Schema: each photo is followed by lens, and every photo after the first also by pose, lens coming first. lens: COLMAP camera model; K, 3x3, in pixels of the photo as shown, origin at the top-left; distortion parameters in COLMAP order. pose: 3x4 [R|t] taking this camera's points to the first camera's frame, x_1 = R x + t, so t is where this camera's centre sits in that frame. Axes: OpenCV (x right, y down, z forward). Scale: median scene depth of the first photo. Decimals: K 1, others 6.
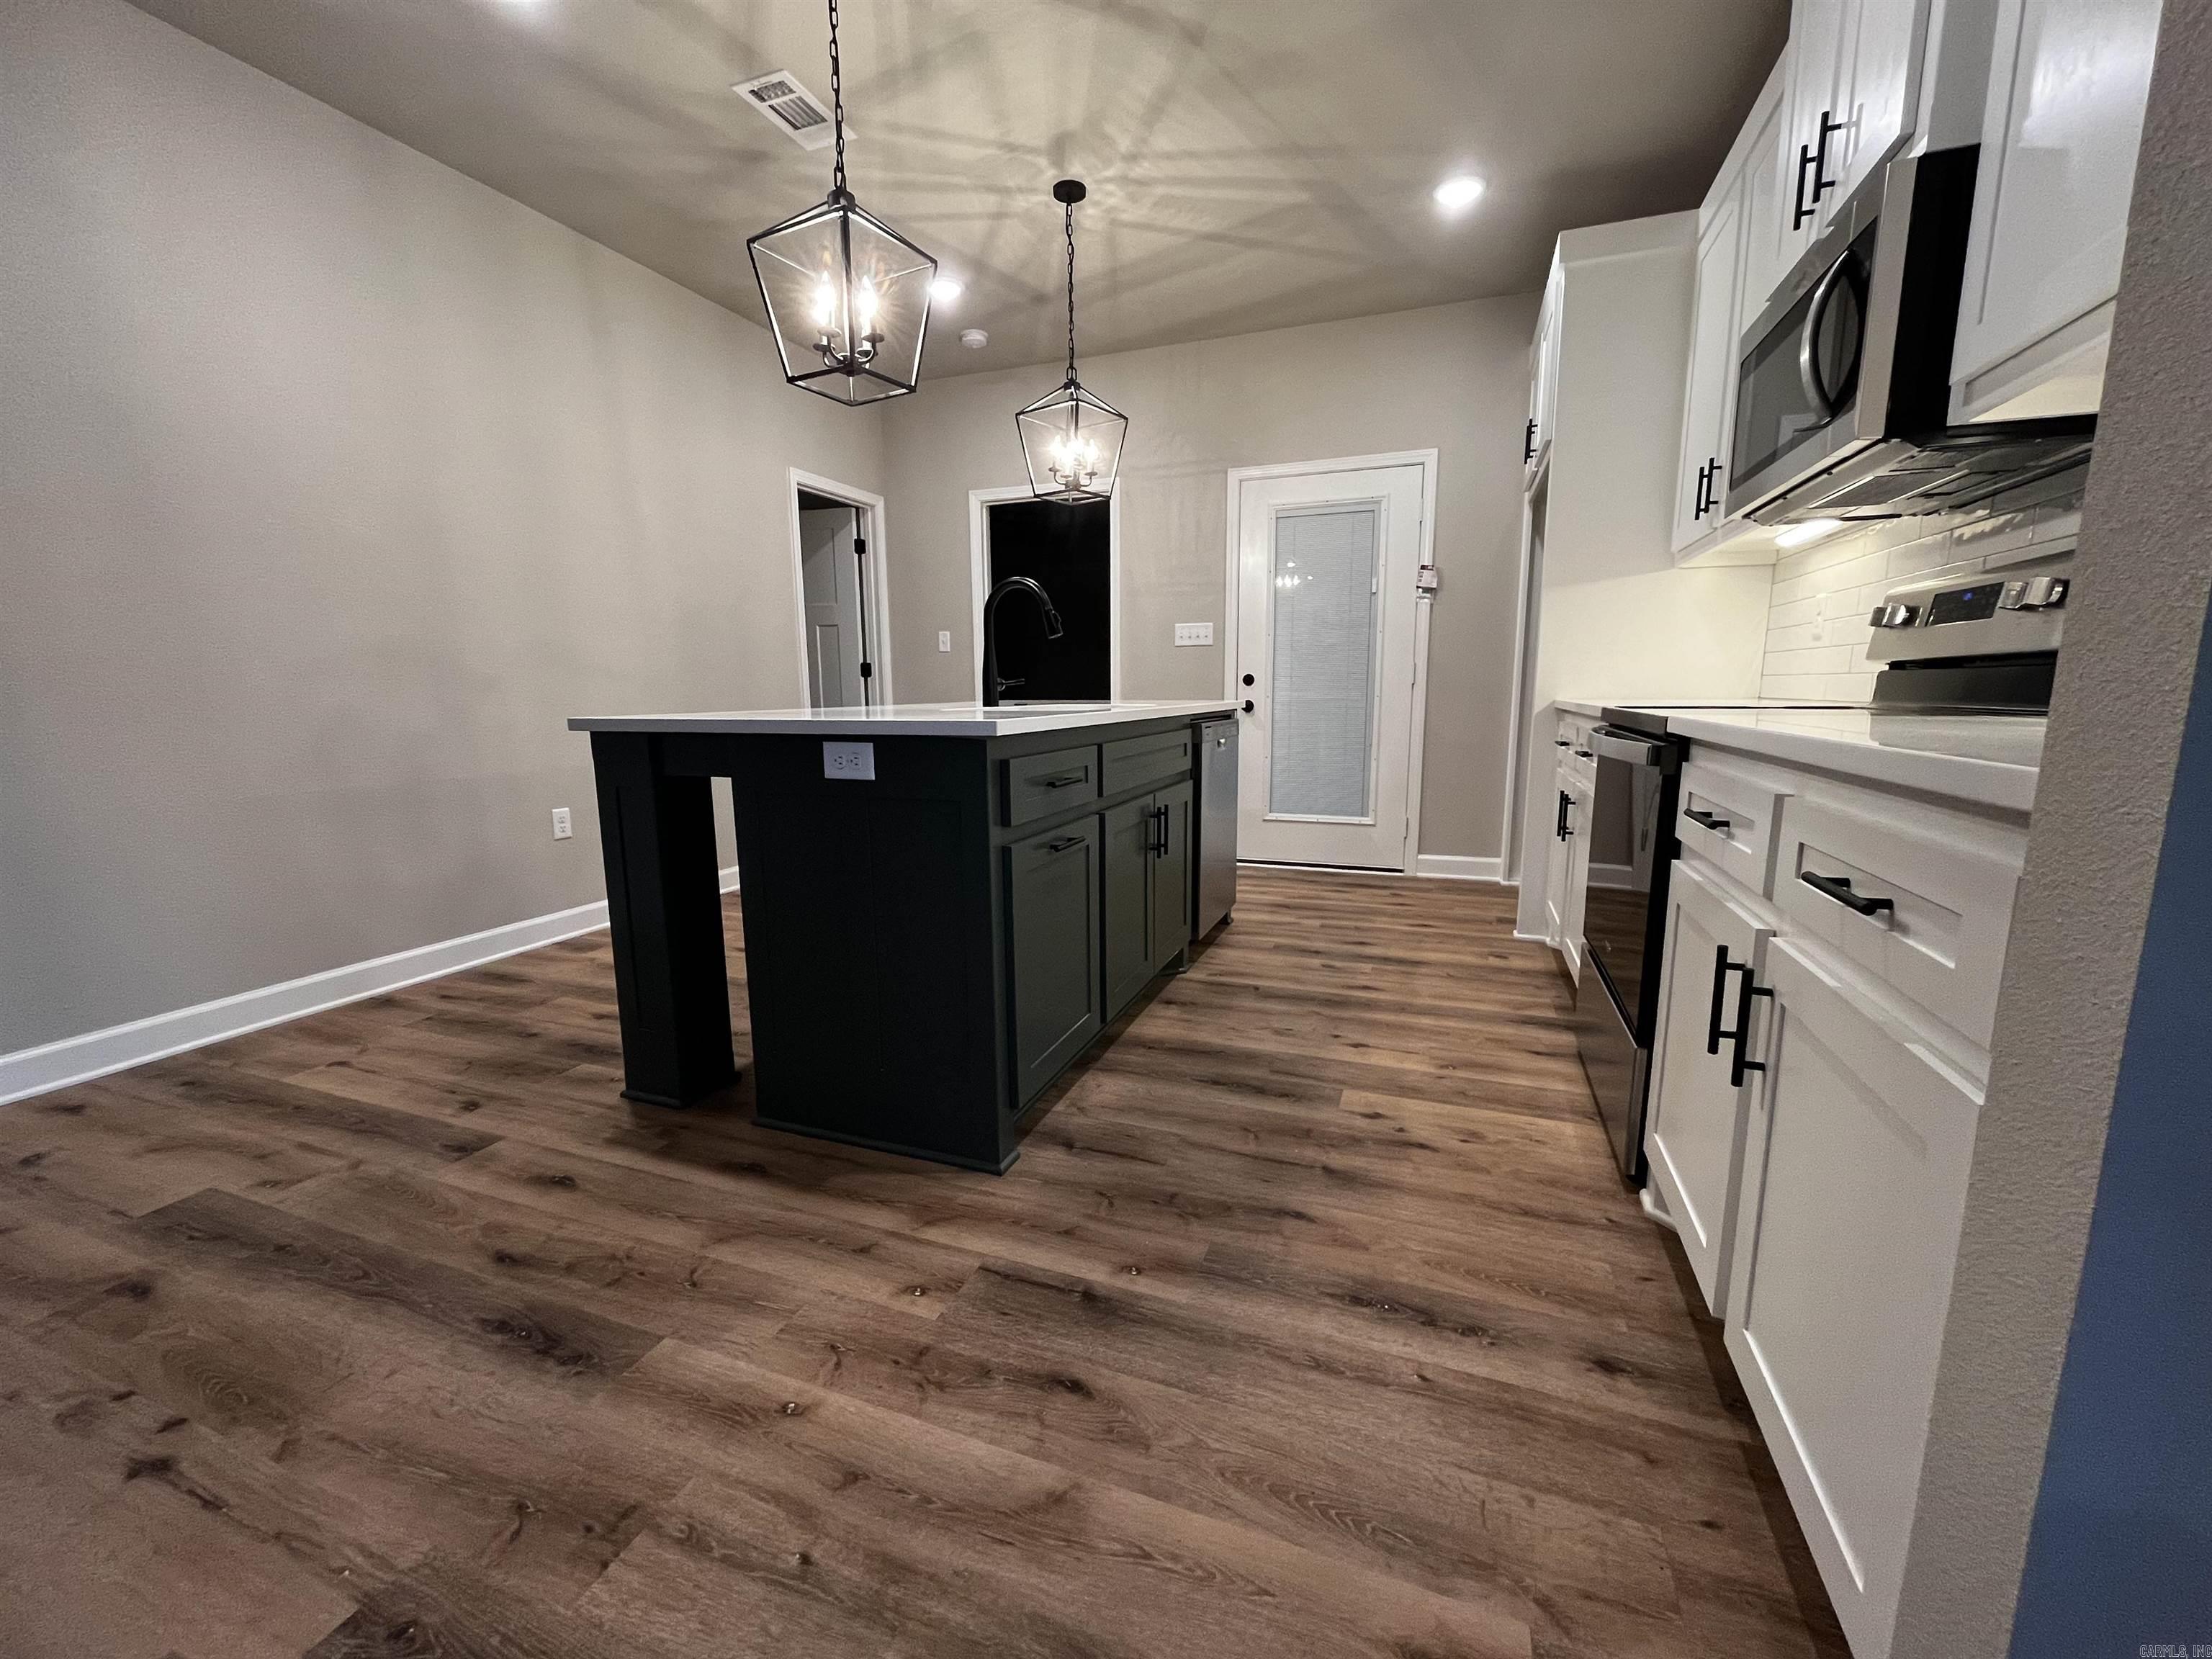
lens RADIAL K [[893.5, 0, 1103.7], [0, 893.5, 834.5], [0, 0, 1]] dist [-0.003711, 0.000240]
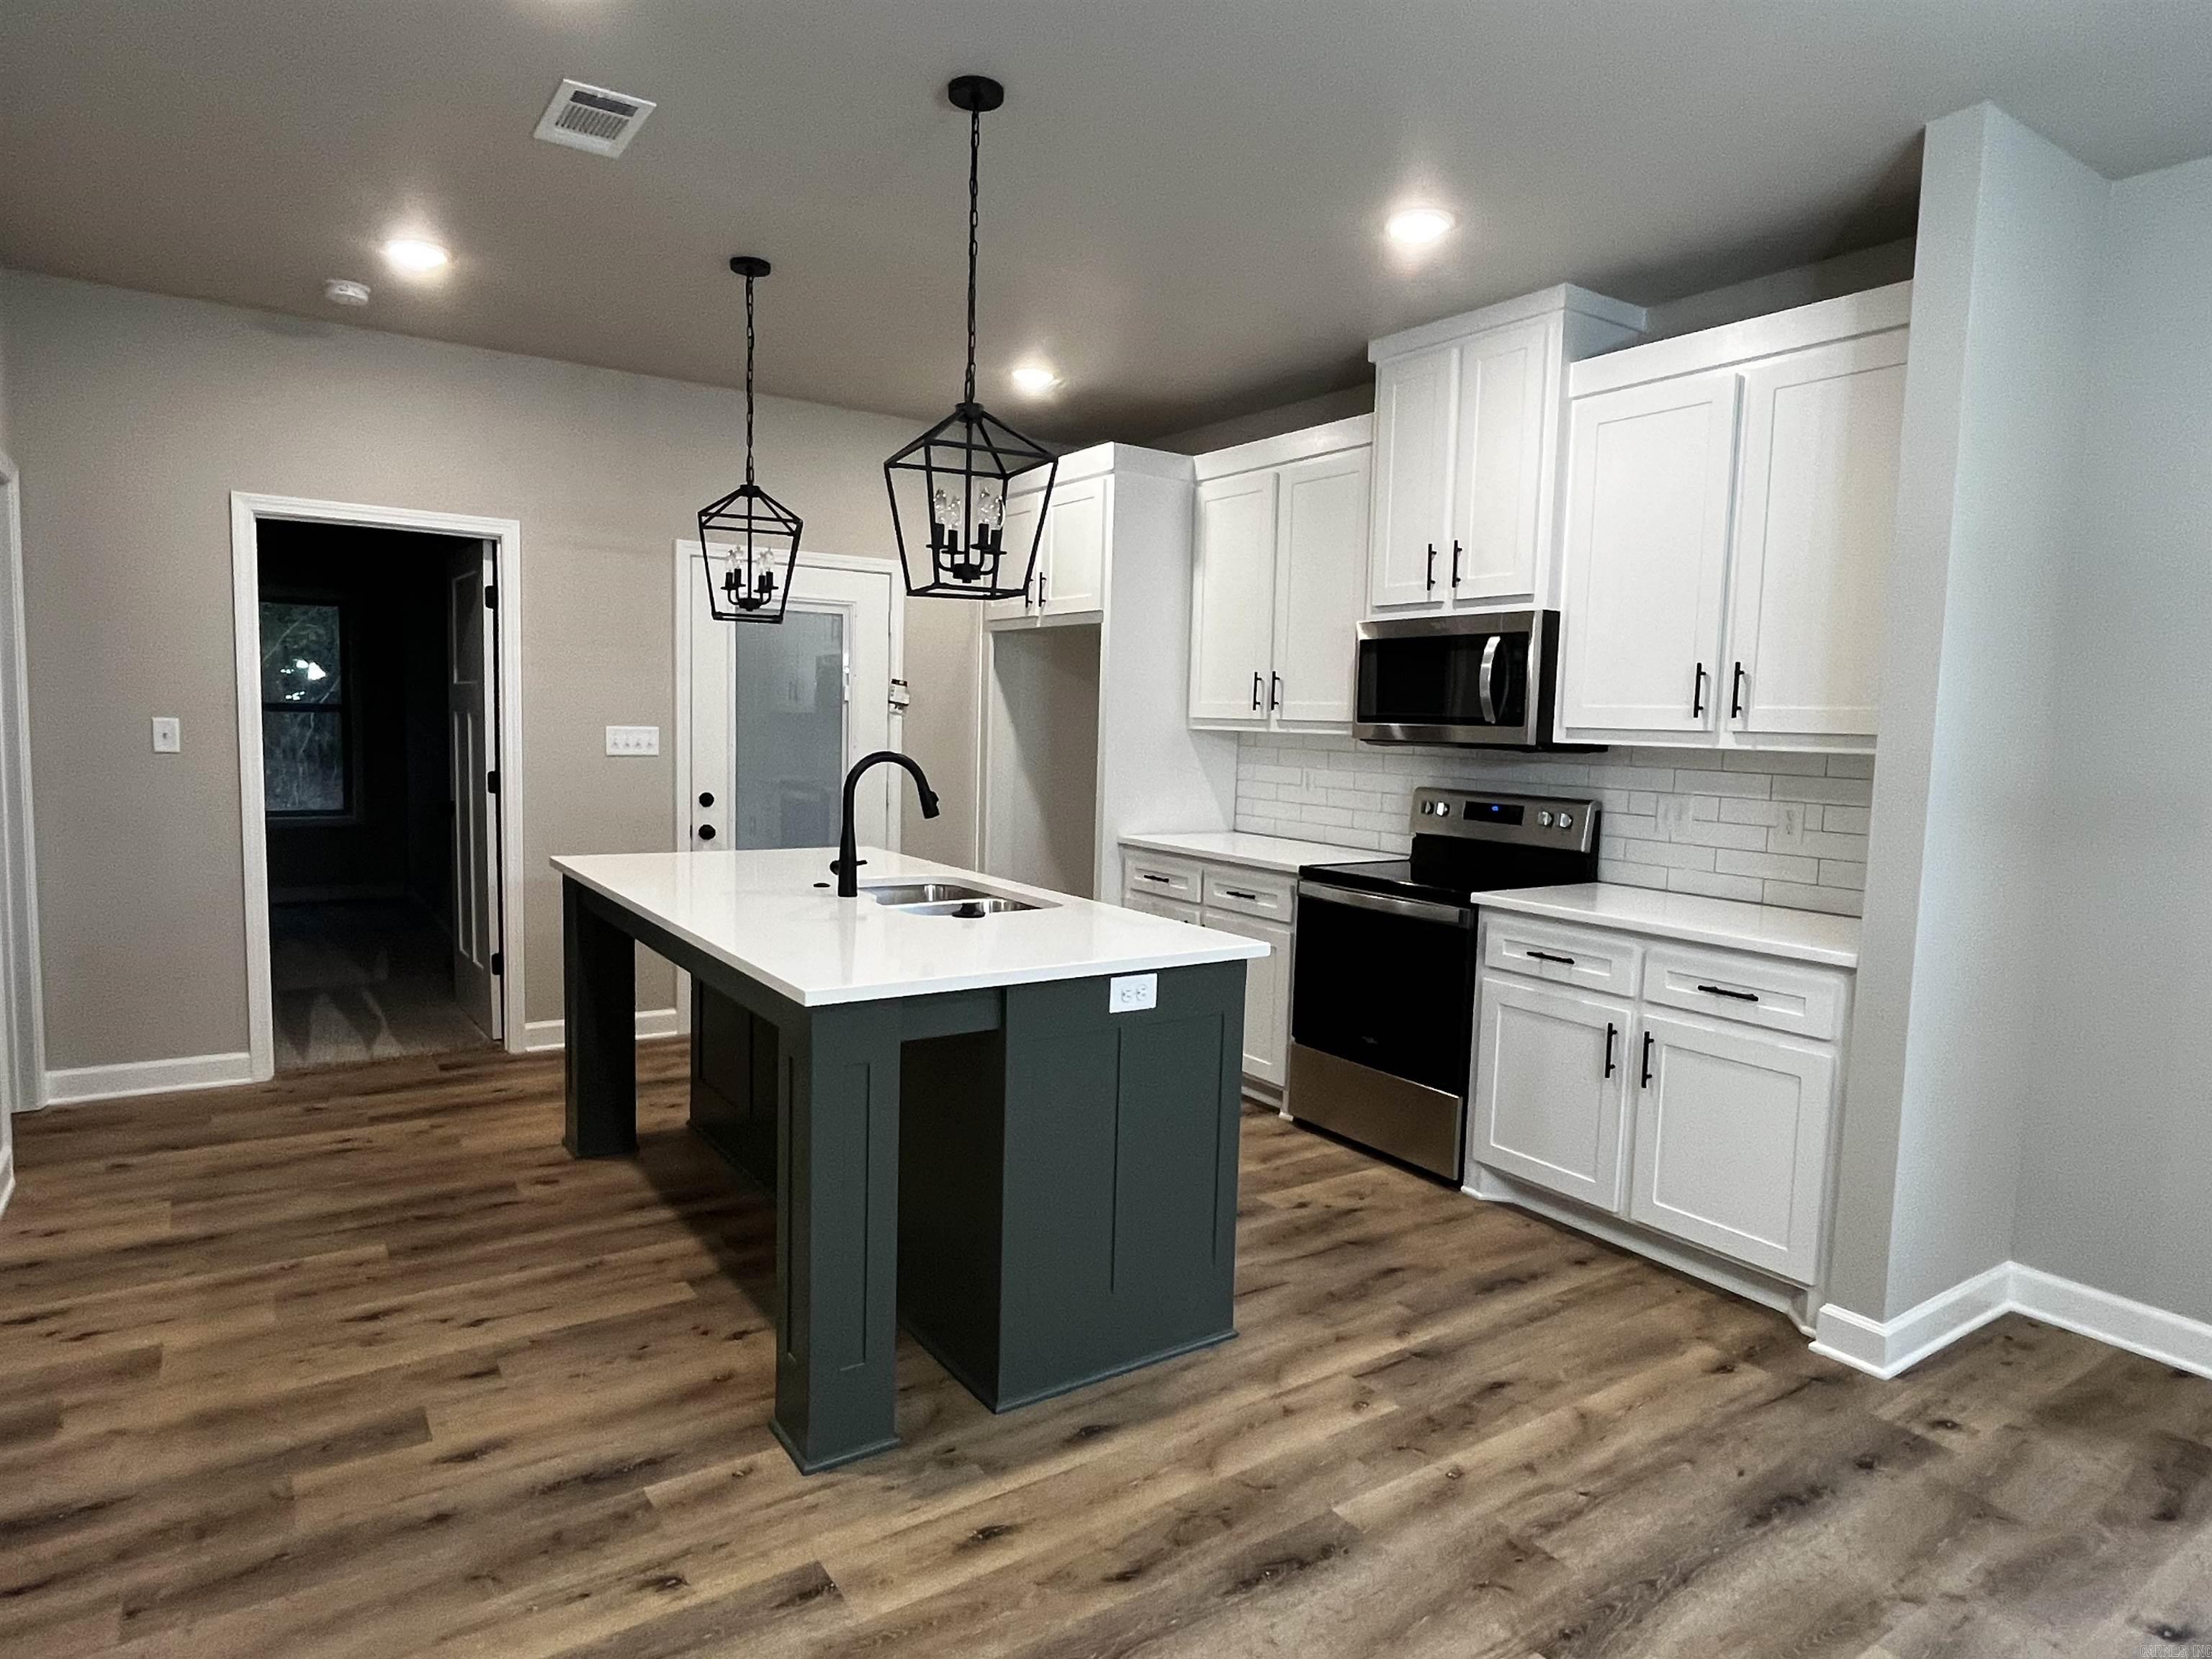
lens RADIAL K [[1284.2, 0, 1102.8], [0, 1284.2, 833.3], [0, 0, 1]] dist [-0.001727, -0.001136]
pose [[0.573833, -0.050331, 0.817425, -1.213637], [0.101020, 0.994837, -0.009662, -0.204411], [-0.812718, 0.088121, 0.575955, 0.115770]]
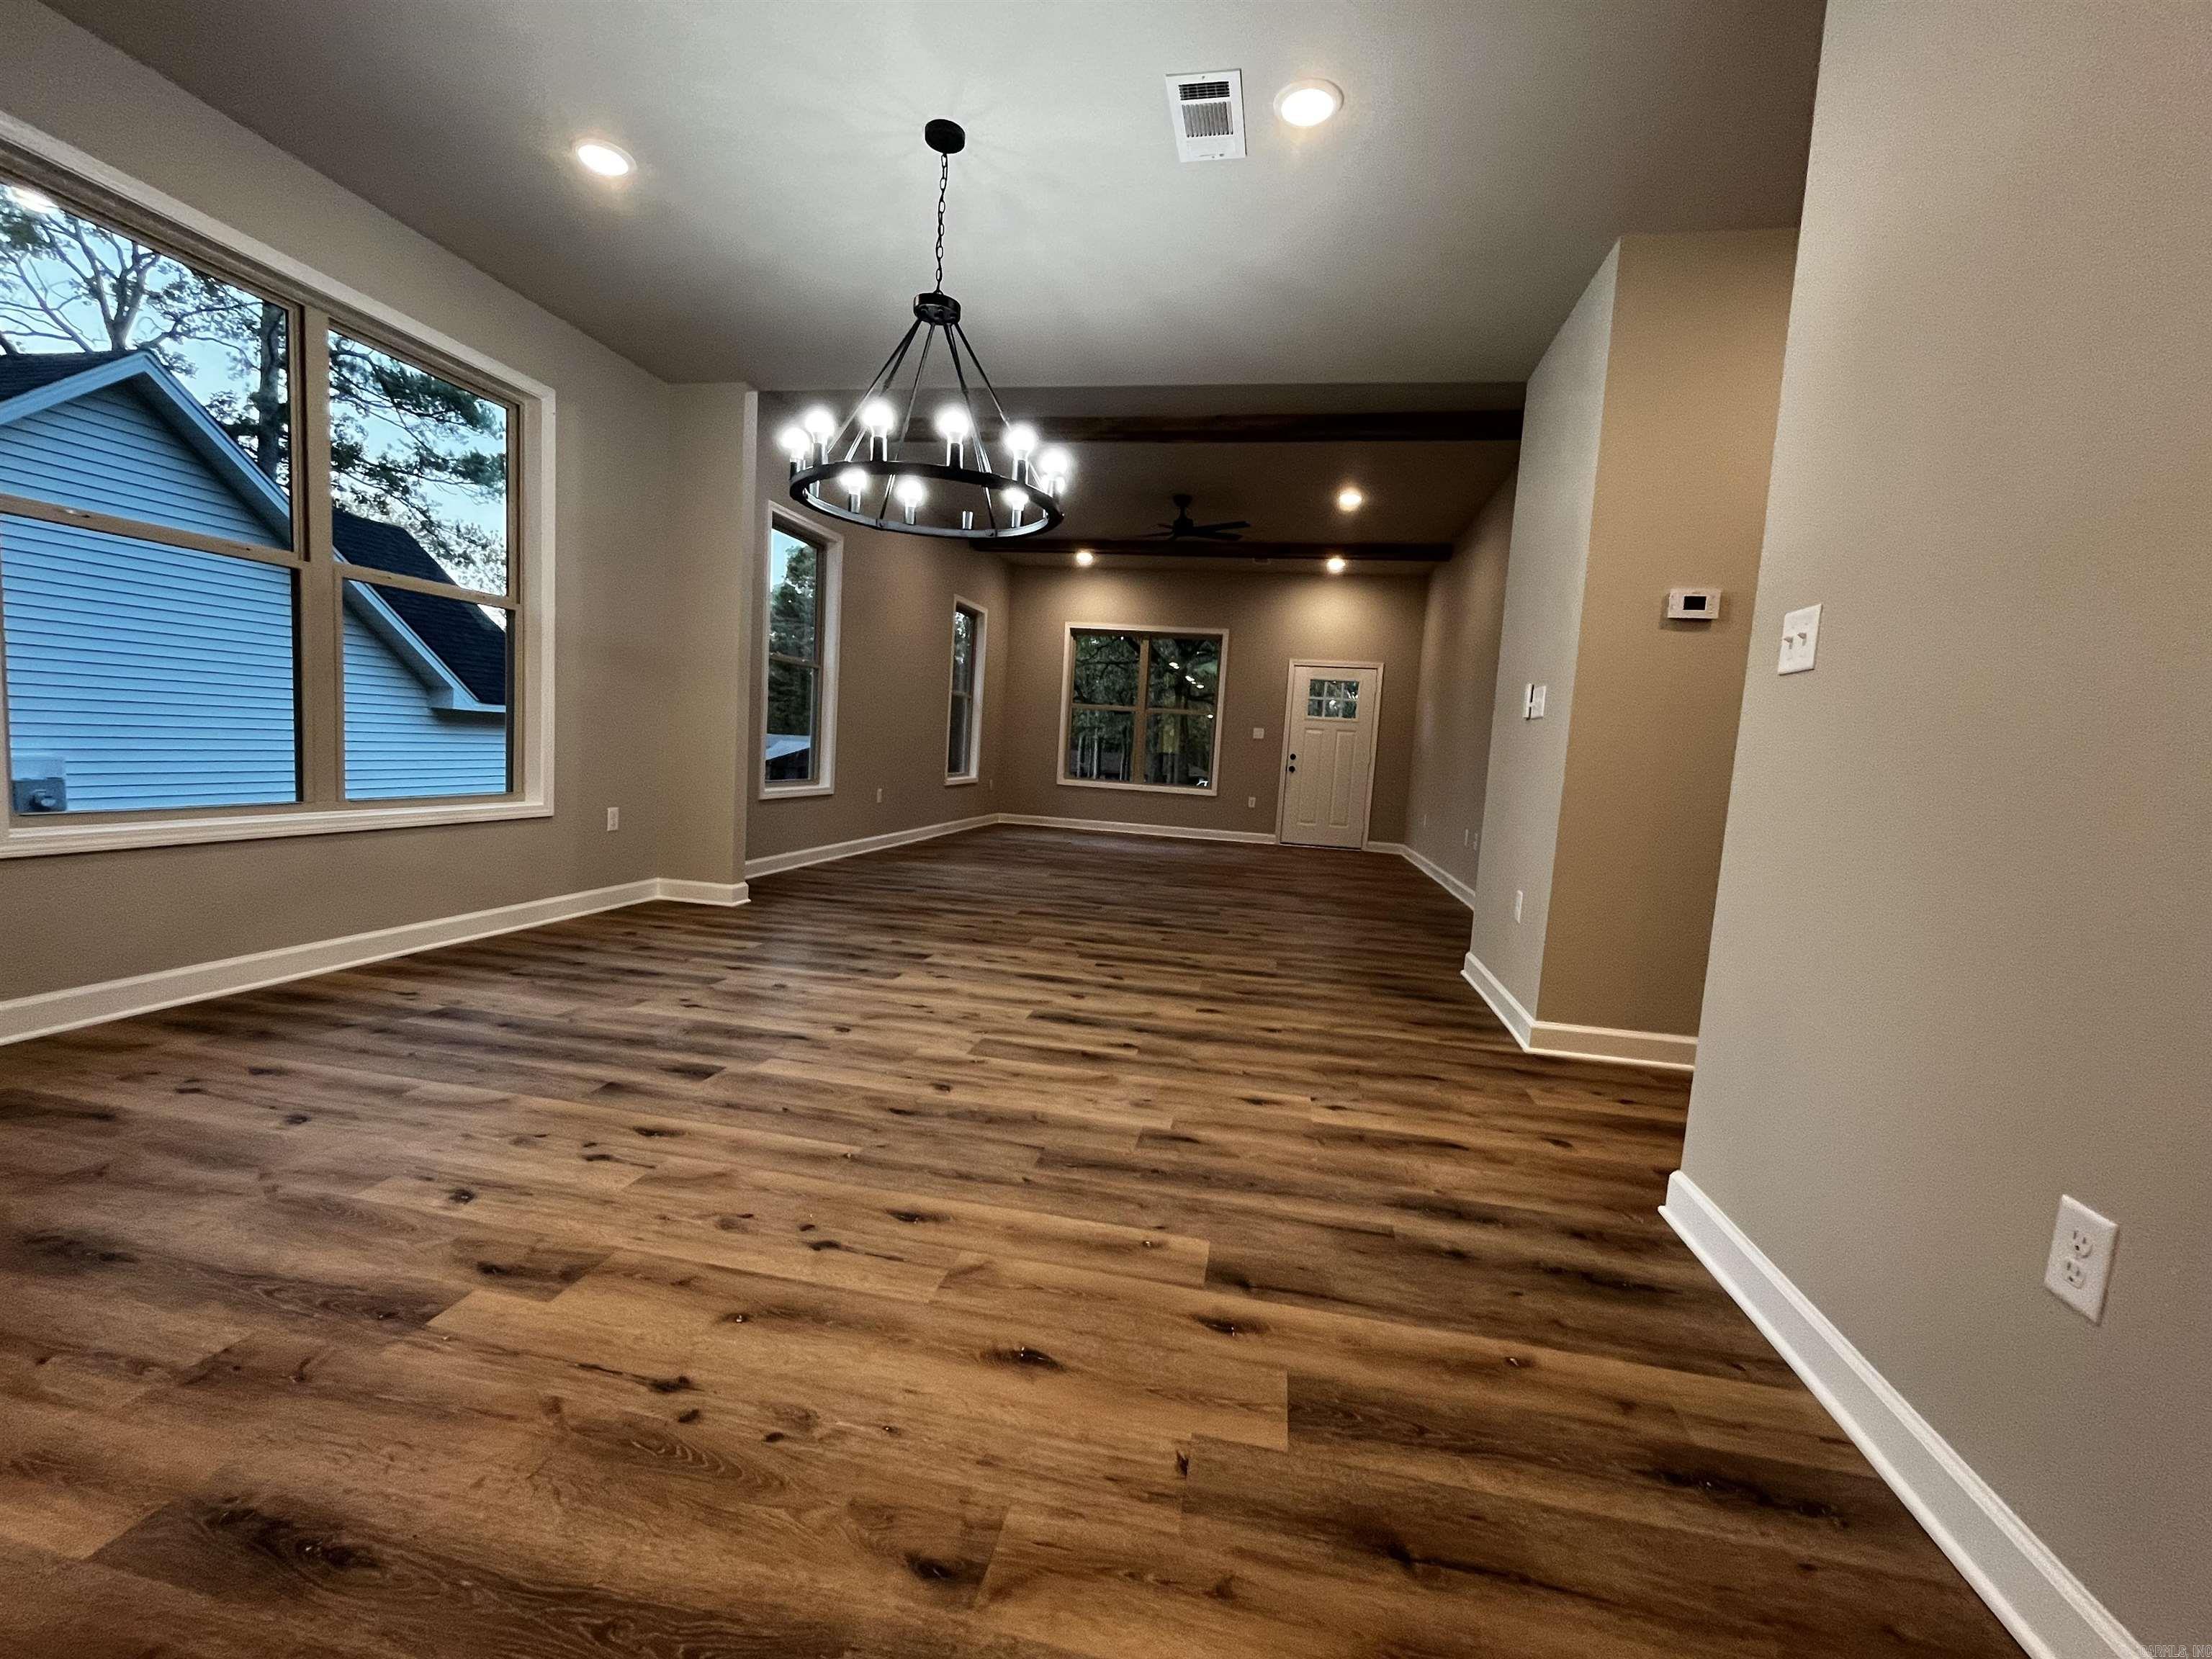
lens RADIAL K [[911.4, 0, 1103.0], [0, 911.4, 836.1], [0, 0, 1]] dist [-0.002129, -0.000629]
pose [[-0.983901, -0.037889, -0.174649, -0.700032], [-0.082329, 0.963487, 0.254783, -0.157016], [0.158619, 0.265060, -0.951096, 1.016275]]
